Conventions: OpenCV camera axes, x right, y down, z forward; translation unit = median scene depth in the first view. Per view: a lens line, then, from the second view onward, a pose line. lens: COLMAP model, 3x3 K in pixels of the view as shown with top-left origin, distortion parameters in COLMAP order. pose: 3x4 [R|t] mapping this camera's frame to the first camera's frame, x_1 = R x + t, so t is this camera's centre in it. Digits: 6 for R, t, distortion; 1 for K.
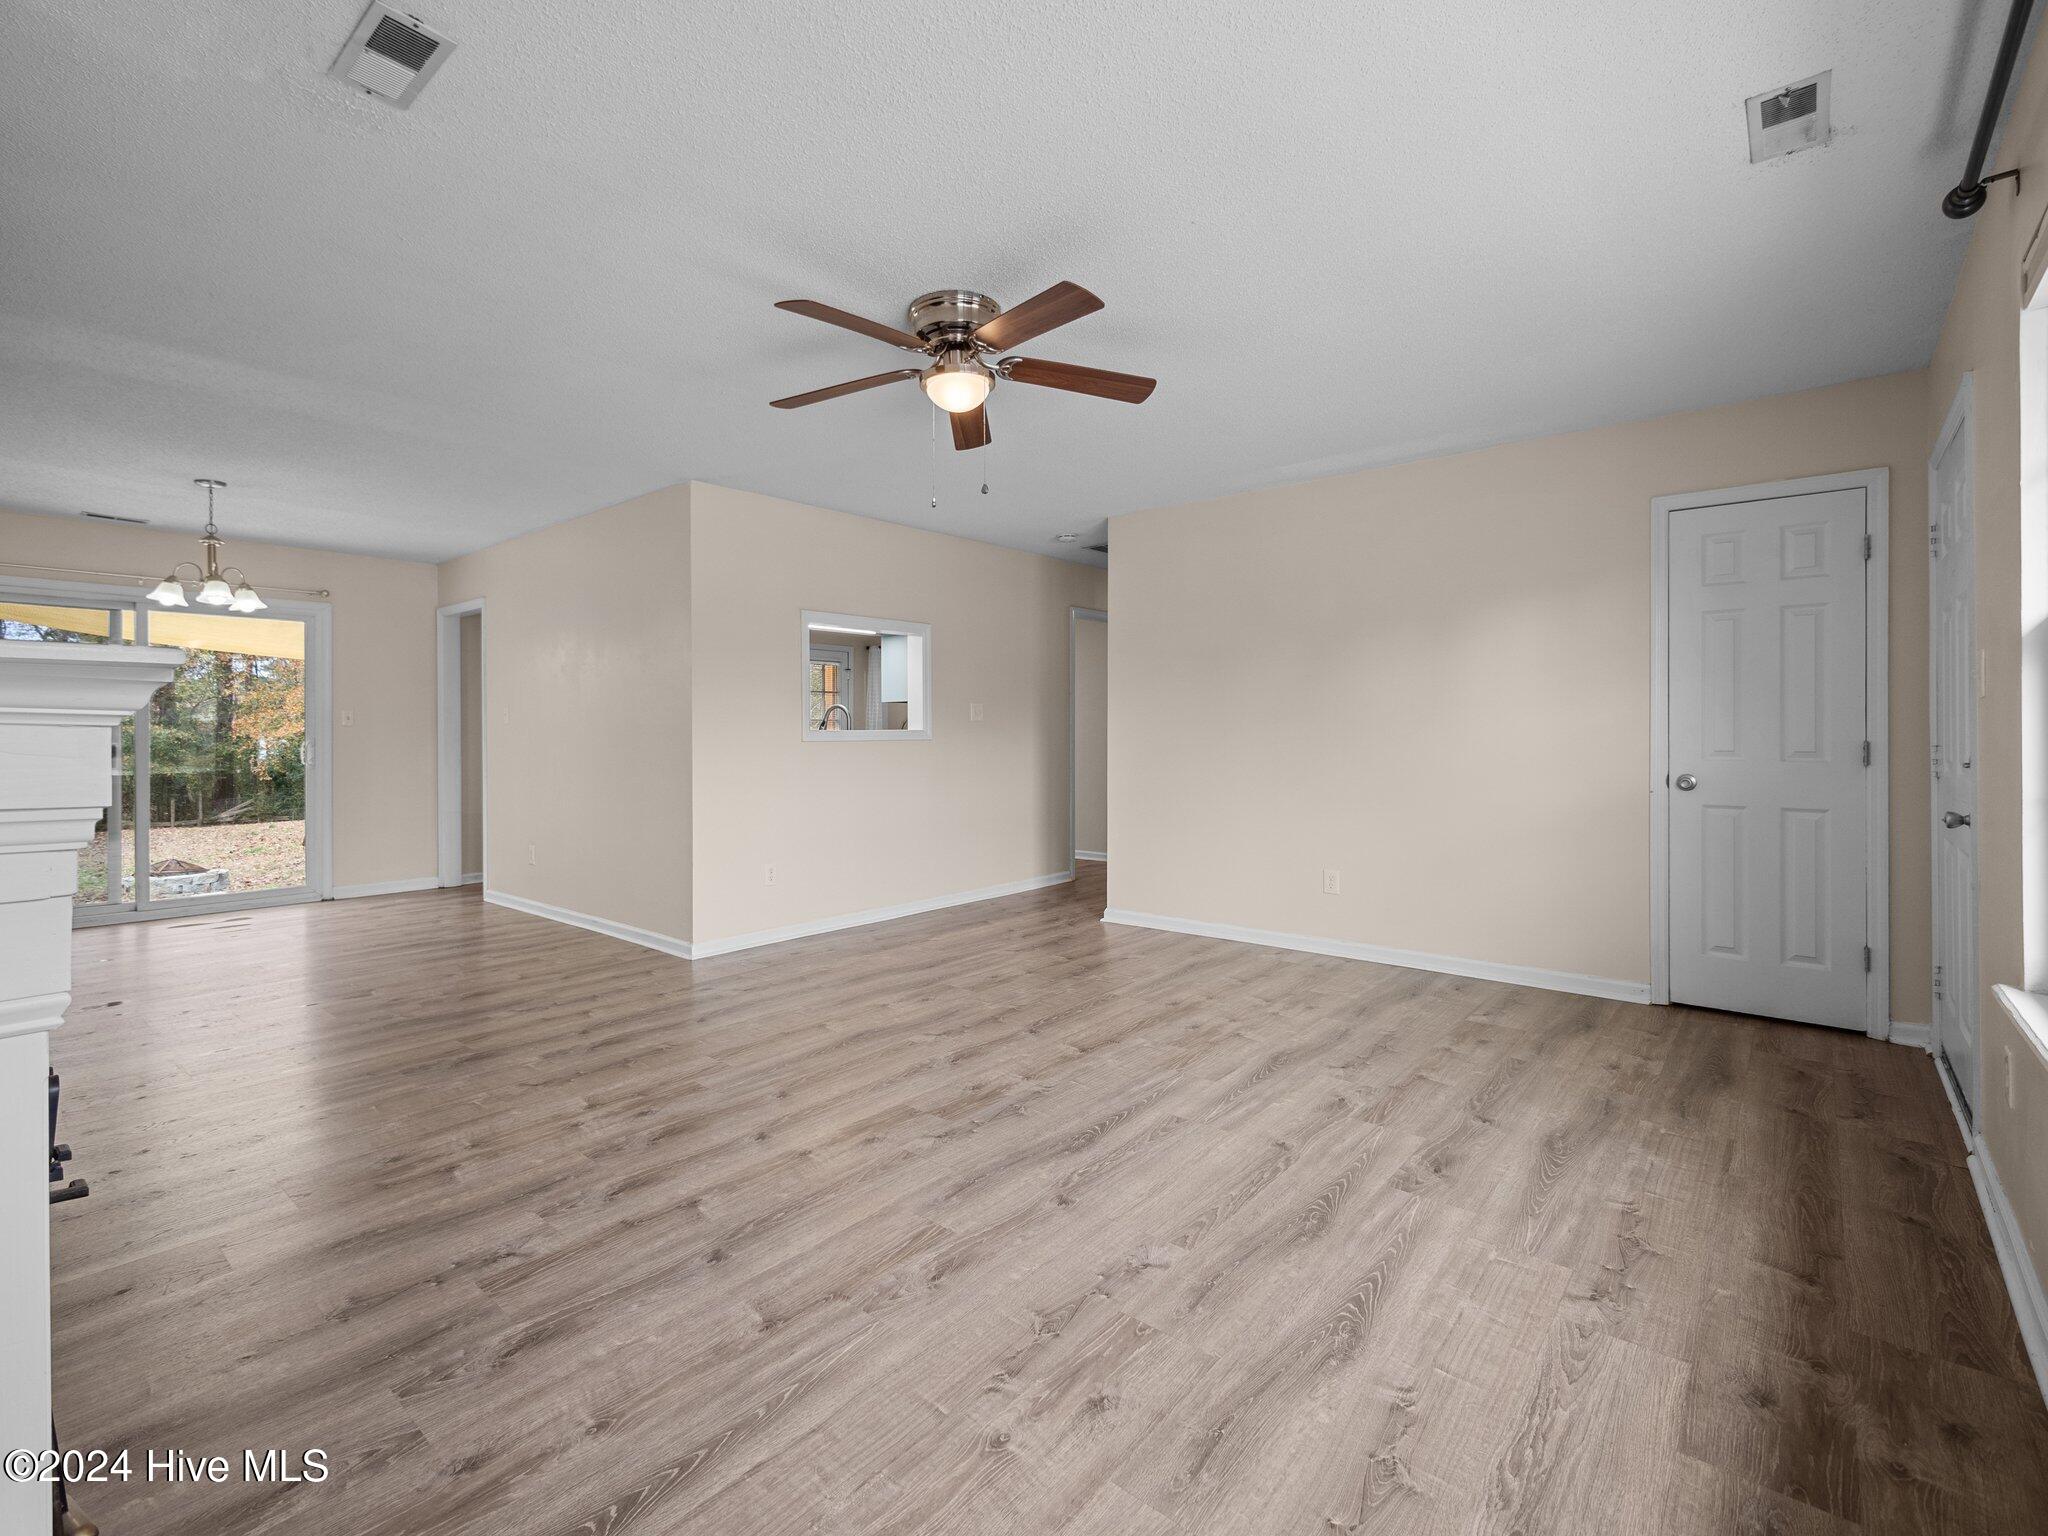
lens RADIAL K [[933.3, 0, 1024.0], [0, 933.3, 768.0], [0, 0, 1]] dist [0.000832, -0.000481]
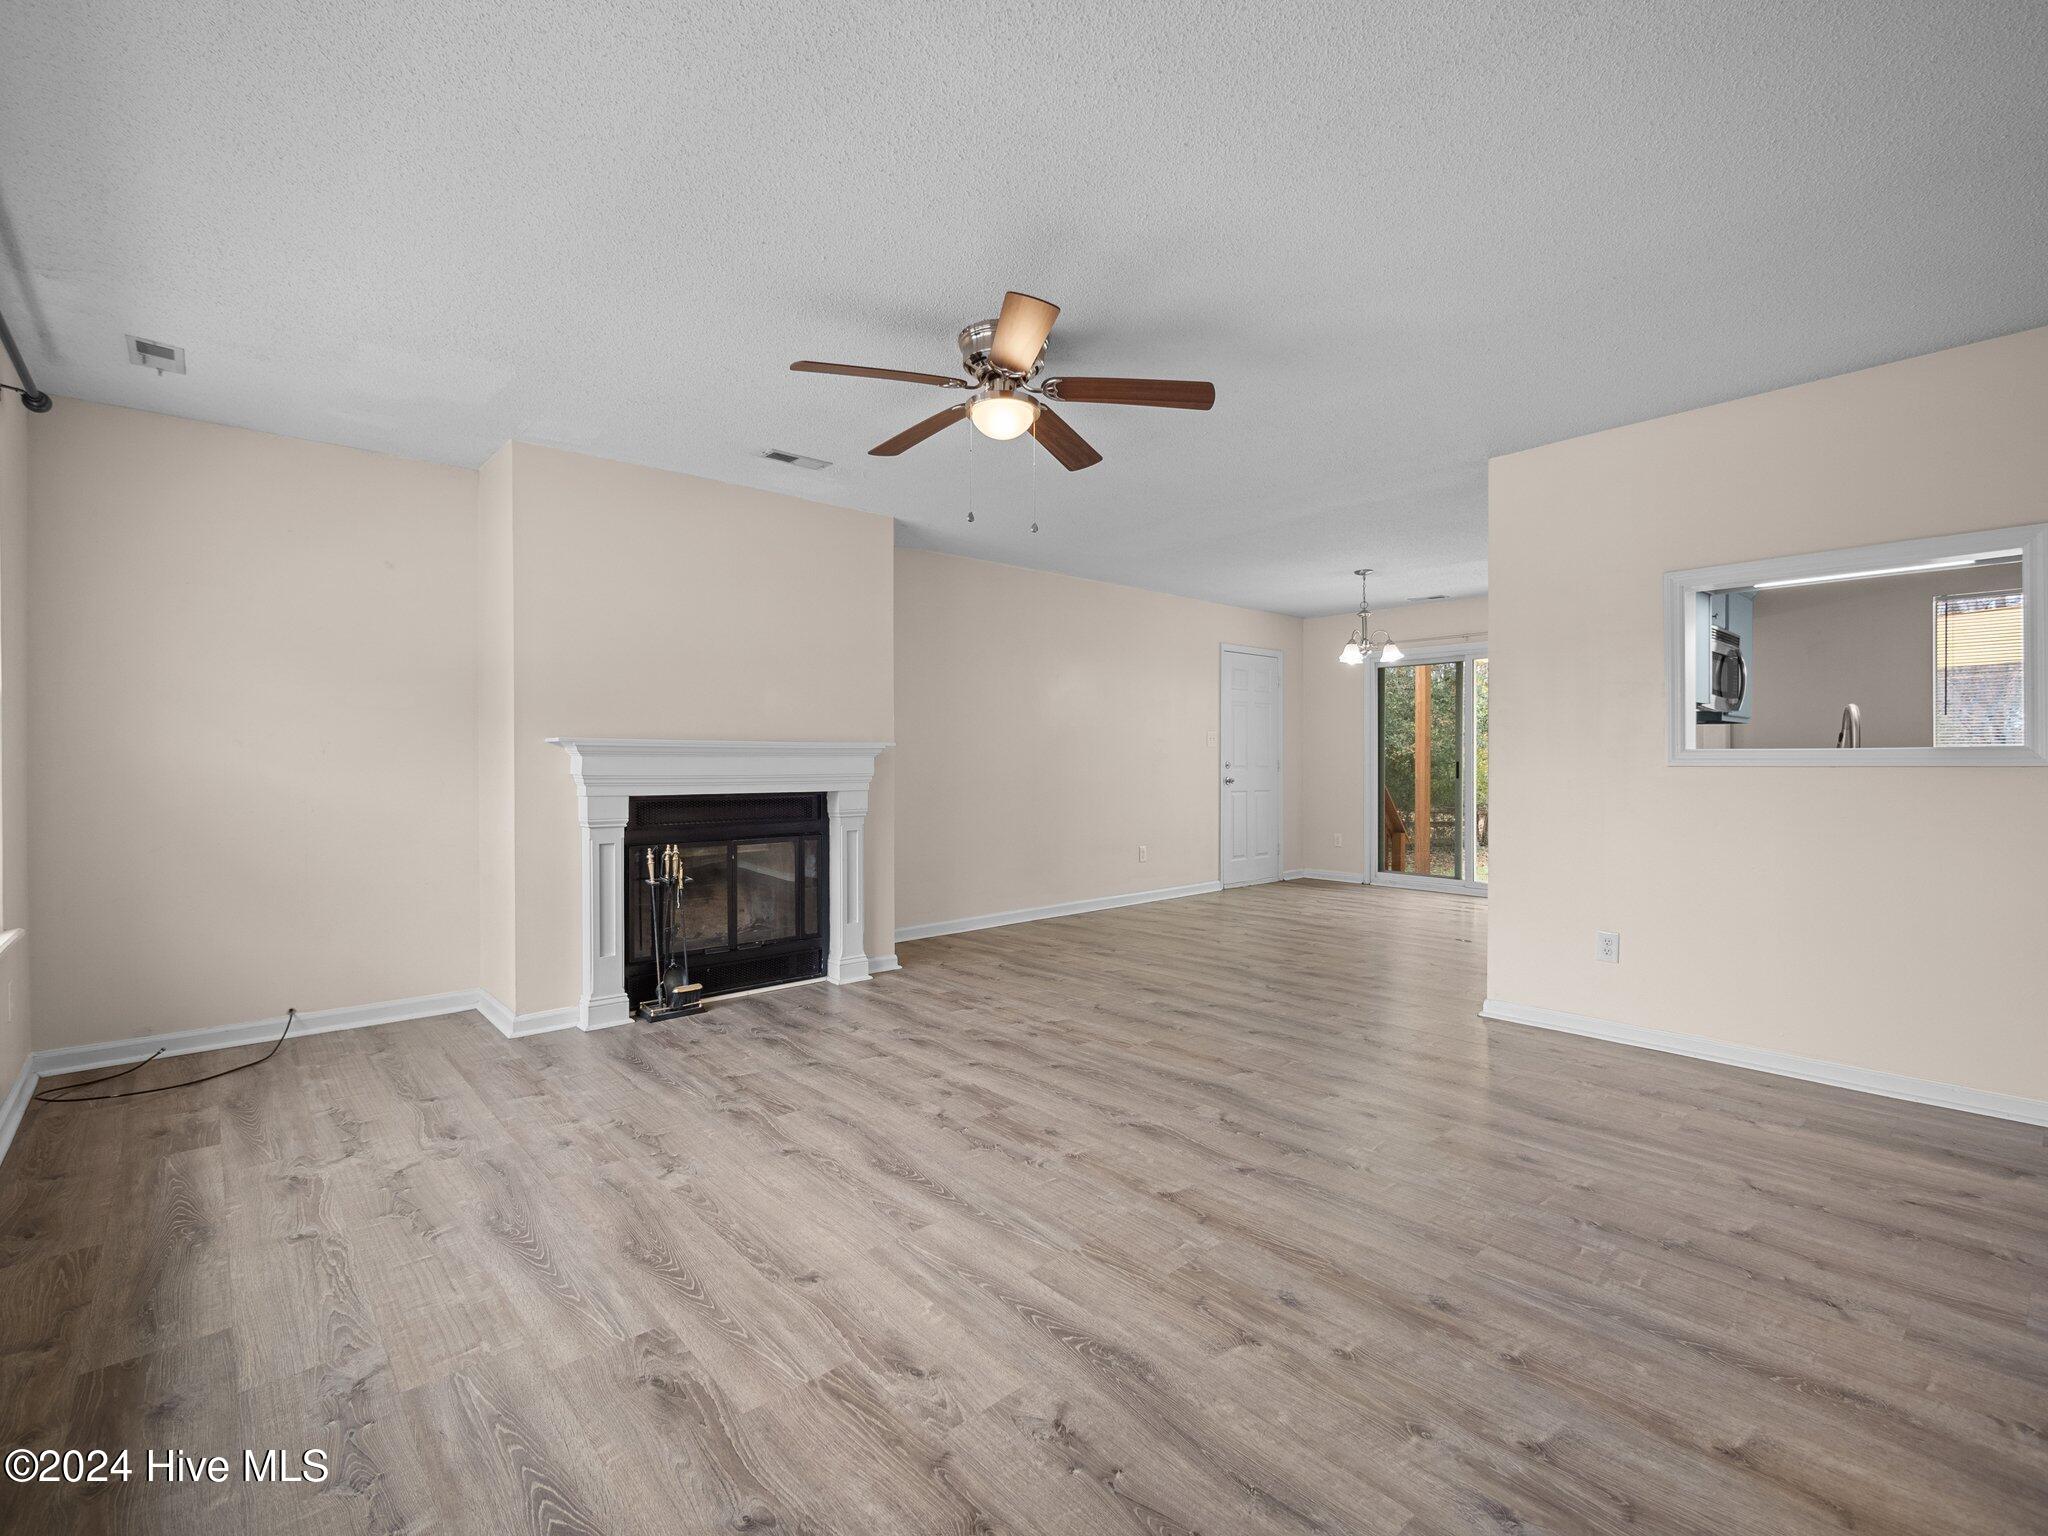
lens RADIAL K [[933.3, 0, 1024.0], [0, 933.3, 768.0], [0, 0, 1]] dist [0.000832, -0.000481]
pose [[-0.147287, 0.015620, -0.988970, 1.038950], [-0.032847, 0.999247, 0.020674, -0.052630], [0.988548, 0.035530, -0.146663, 1.294606]]
